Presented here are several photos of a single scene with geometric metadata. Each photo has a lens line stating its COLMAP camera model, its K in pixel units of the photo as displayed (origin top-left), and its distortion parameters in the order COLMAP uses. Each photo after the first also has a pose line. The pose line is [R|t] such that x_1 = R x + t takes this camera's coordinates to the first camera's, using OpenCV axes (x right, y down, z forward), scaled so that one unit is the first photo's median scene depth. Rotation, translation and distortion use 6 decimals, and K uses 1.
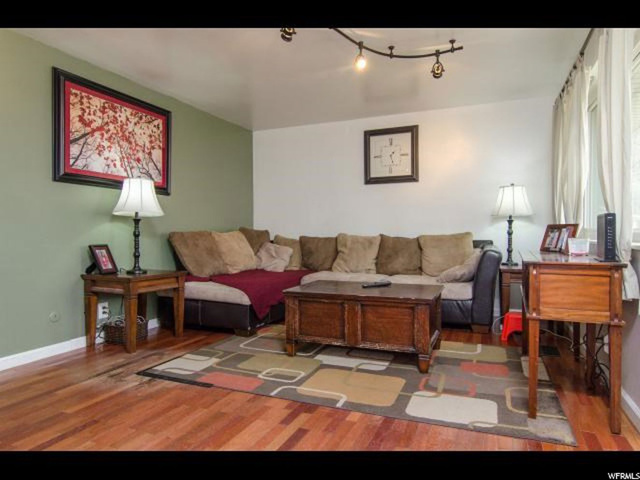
lens RADIAL K [[413.0, 0, 320.0], [0, 413.0, 240.0], [0, 0, 1]] dist [0.002027, -0.002079]
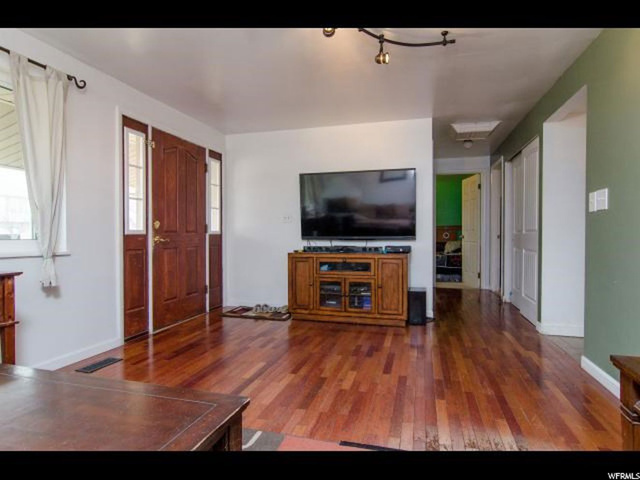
lens RADIAL K [[357.0, 0, 321.8], [0, 357.0, 235.8], [0, 0, 1]] dist [-0.000552, 0.000364]
pose [[-0.991170, 0.008214, -0.132345, -0.115557], [0.005577, 0.999779, 0.020288, -0.038455], [0.132482, 0.019371, -0.990996, 1.350024]]
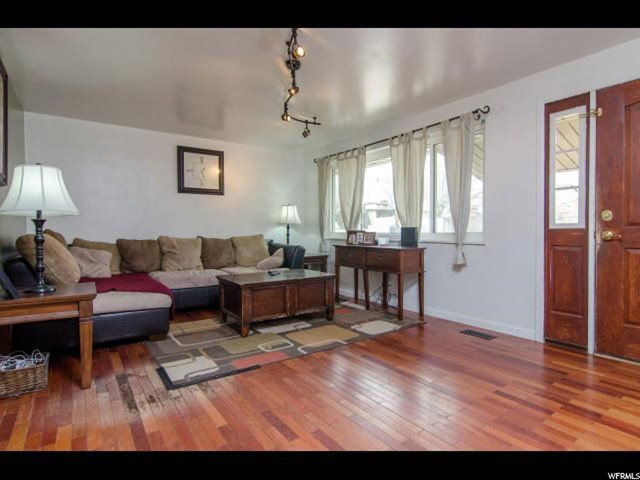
lens RADIAL K [[345.6, 0, 330.3], [0, 345.6, 237.7], [0, 0, 1]] dist [0.000058, -0.000245]
pose [[0.506312, -0.013317, 0.862248, -0.826433], [0.016331, 0.999850, 0.005853, -0.015313], [-0.862196, 0.011118, 0.506453, 0.259952]]
